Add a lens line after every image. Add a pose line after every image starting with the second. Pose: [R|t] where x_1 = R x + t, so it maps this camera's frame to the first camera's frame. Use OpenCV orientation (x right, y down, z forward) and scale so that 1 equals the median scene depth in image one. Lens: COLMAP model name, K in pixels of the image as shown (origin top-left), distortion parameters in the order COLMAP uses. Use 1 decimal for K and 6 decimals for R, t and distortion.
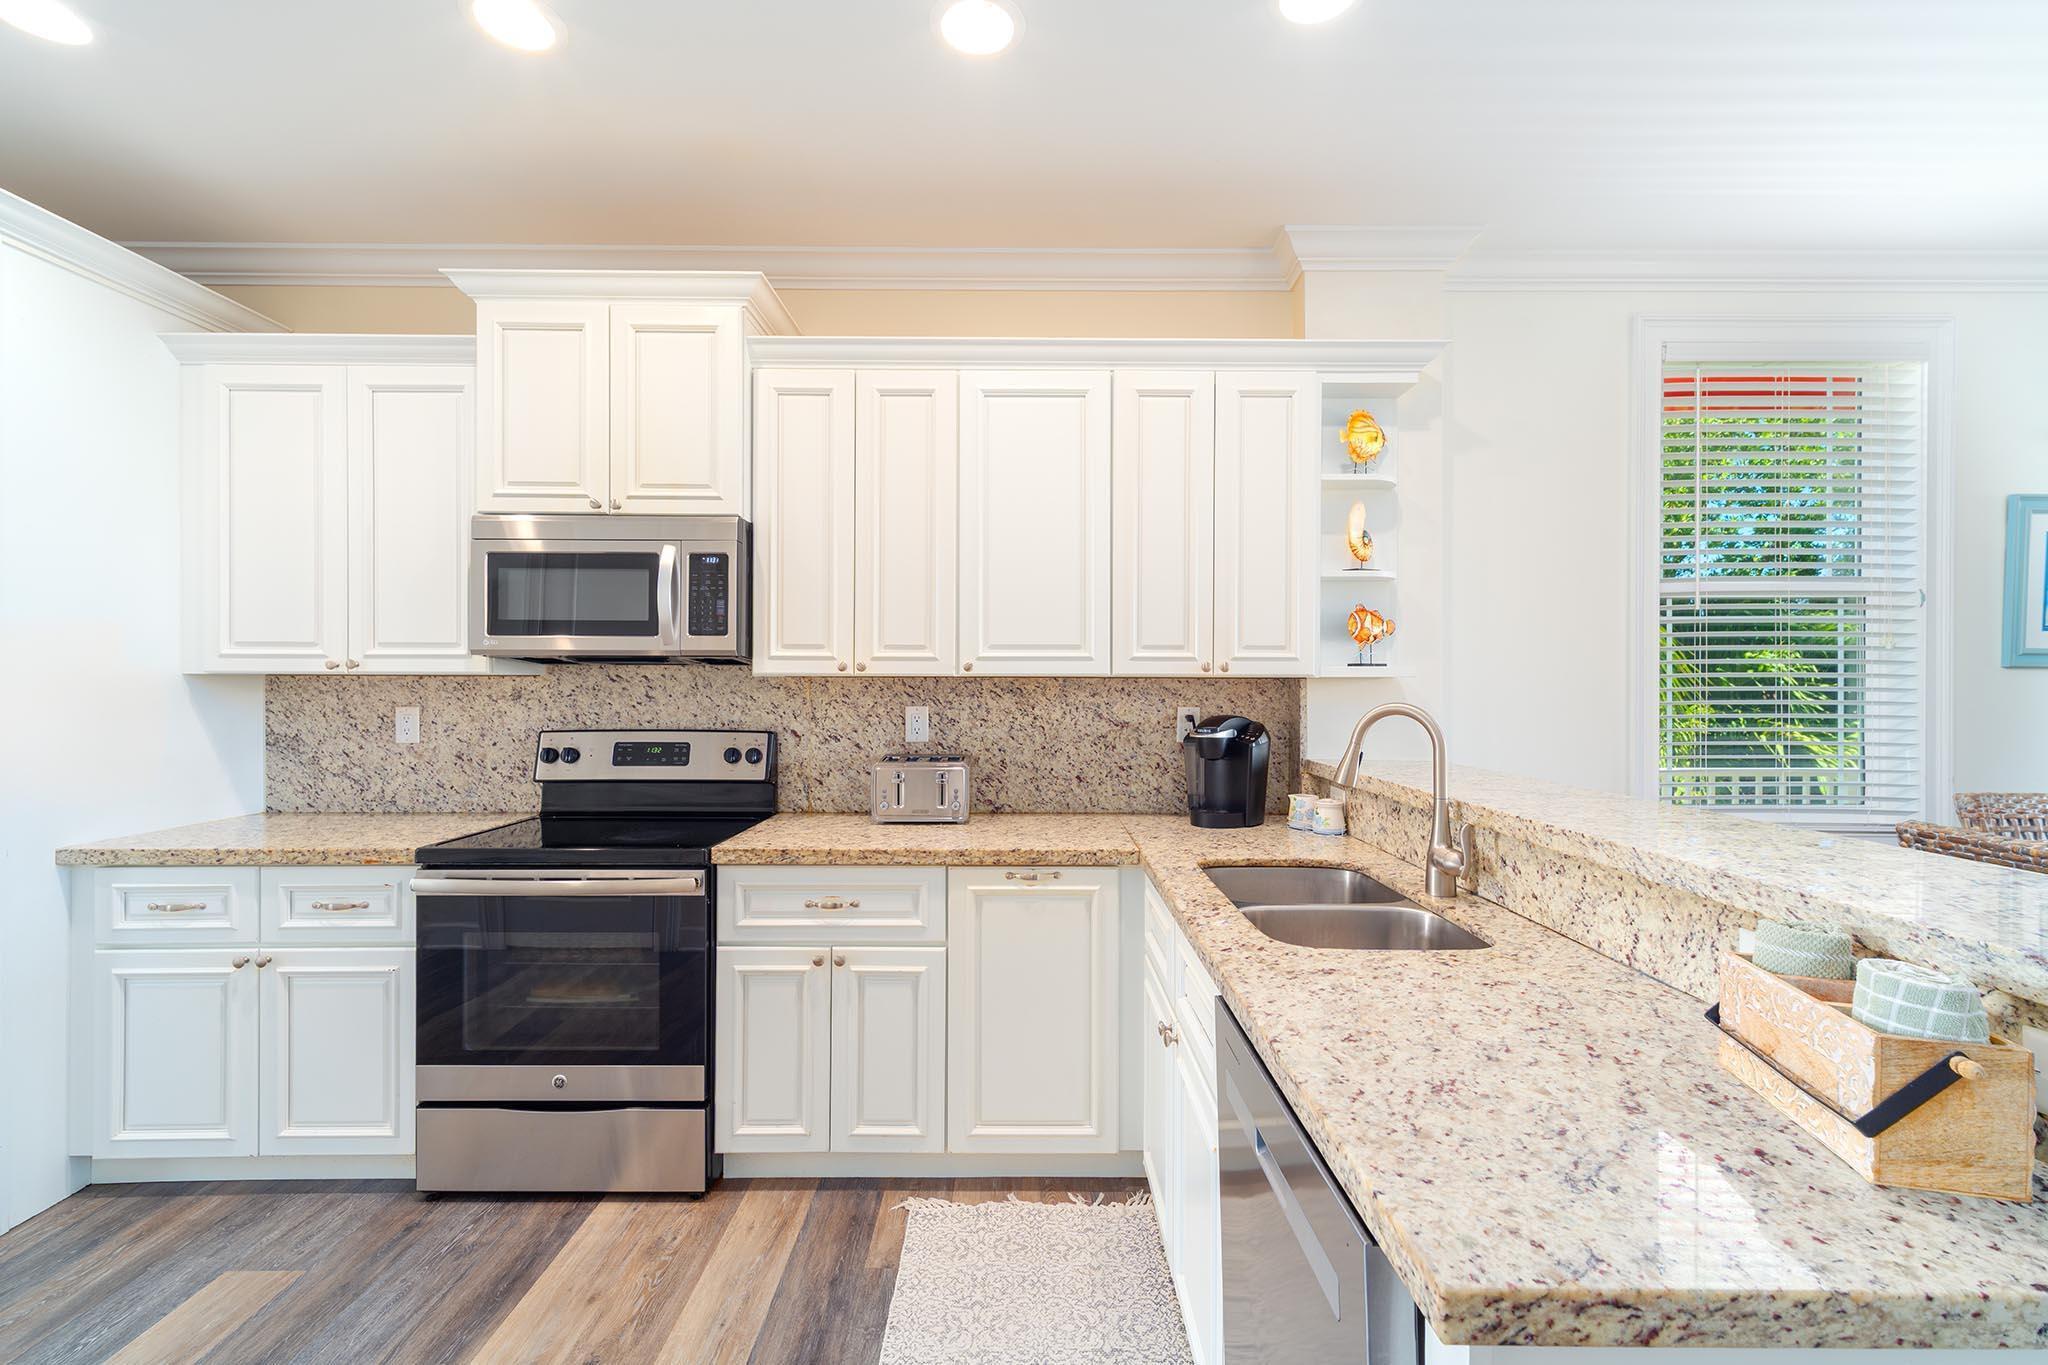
lens RADIAL K [[886.4, 0, 1025.9], [0, 886.4, 683.3], [0, 0, 1]] dist [0.003332, 0.001022]
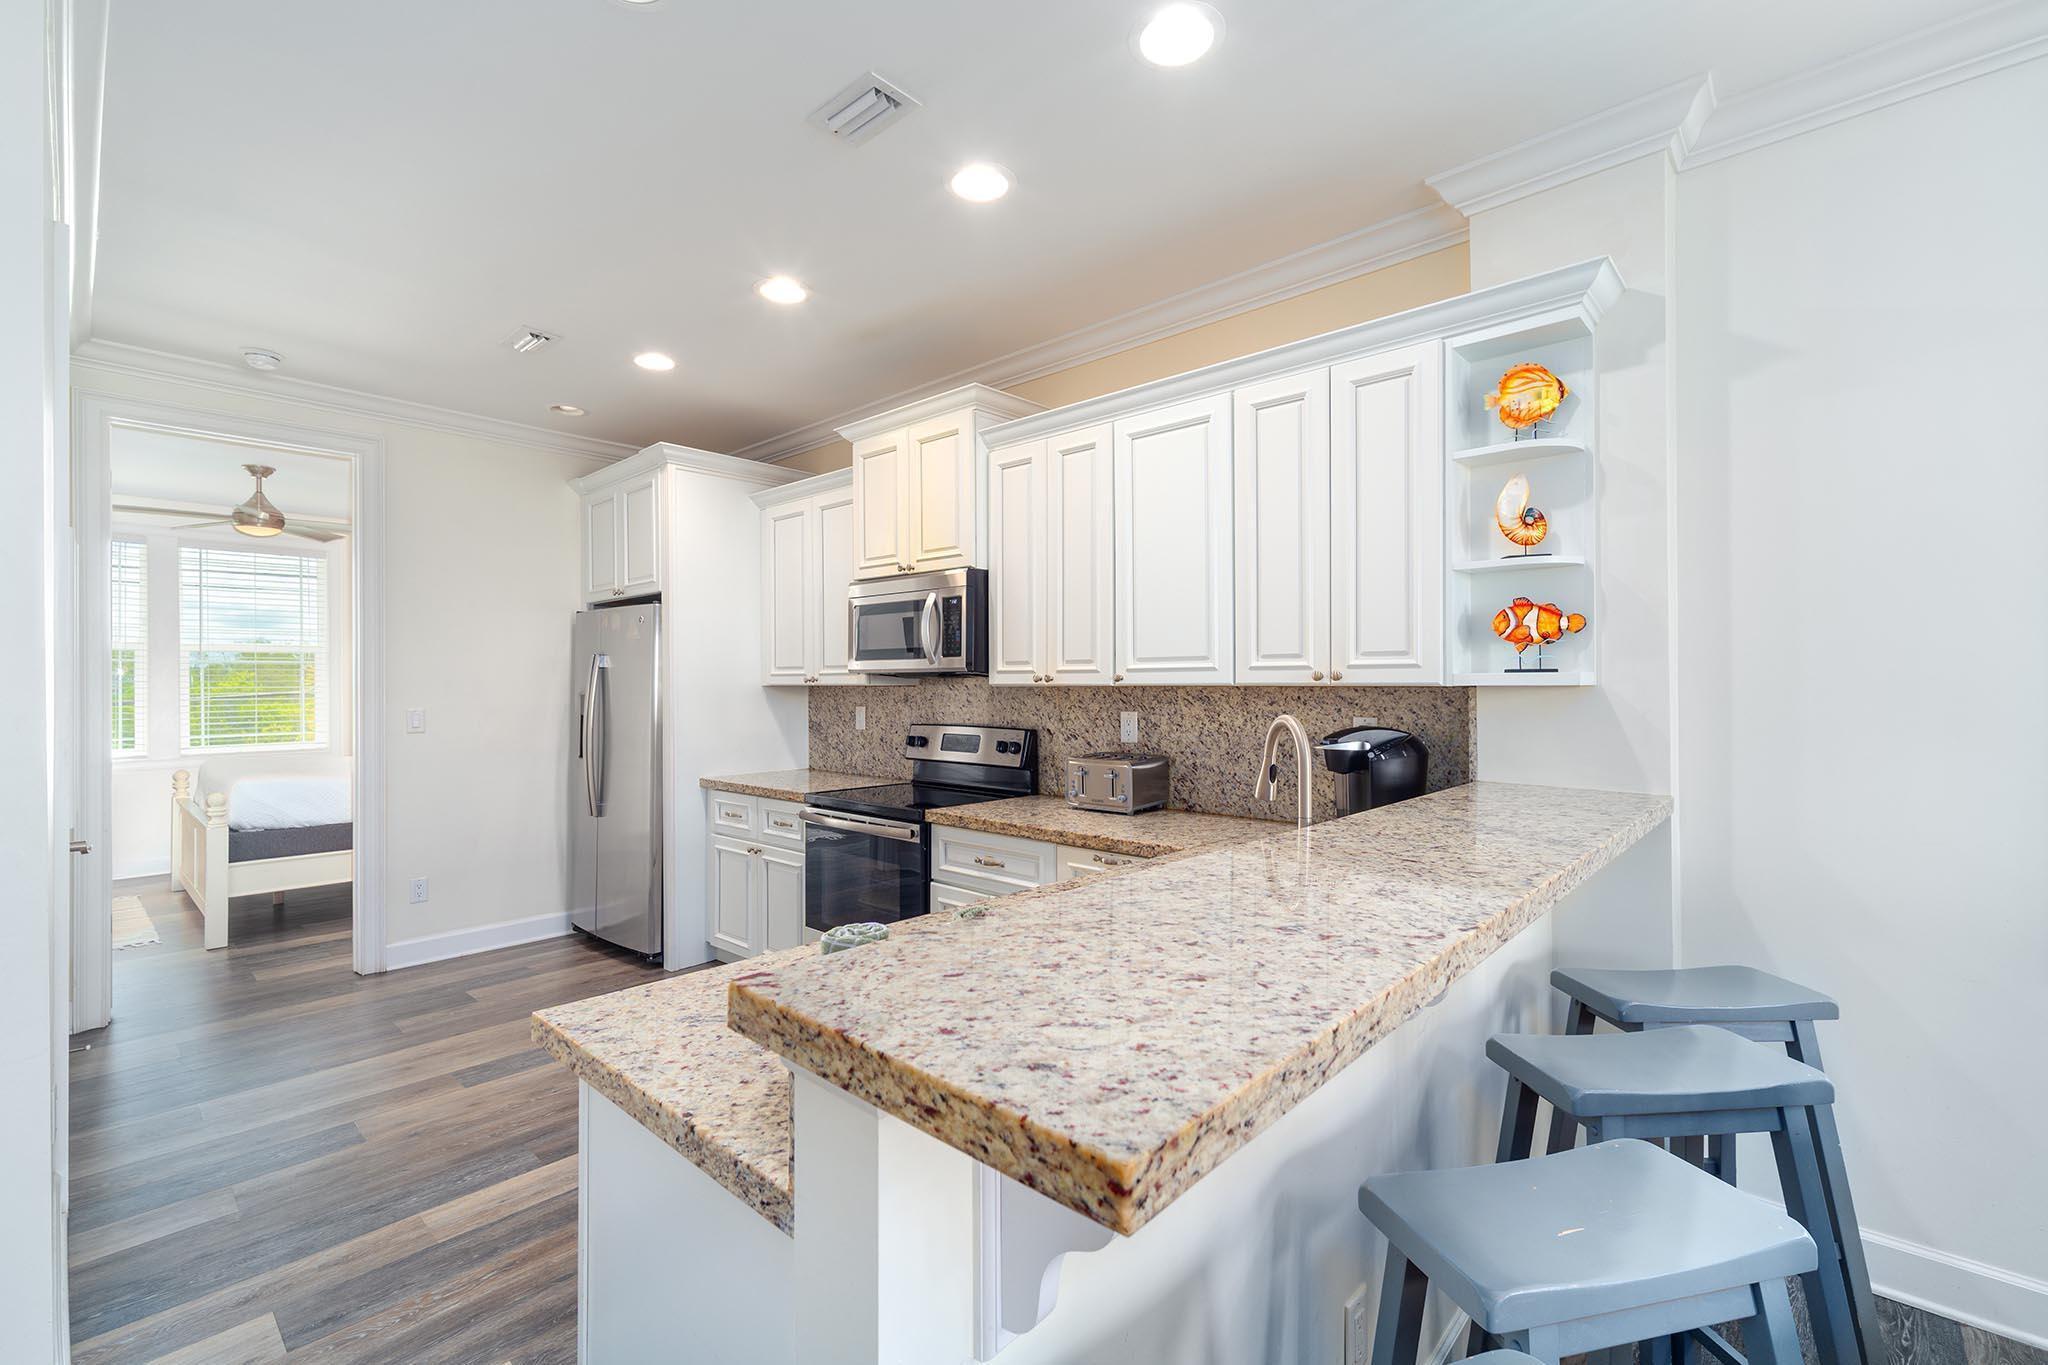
lens RADIAL K [[875.9, 0, 1022.4], [0, 875.9, 684.0], [0, 0, 1]] dist [0.004707, 0.000213]
pose [[0.733576, -0.004327, -0.679594, 0.594785], [-0.002038, 0.999961, -0.008566, -0.000125], [0.679605, 0.007669, 0.733538, 0.080054]]
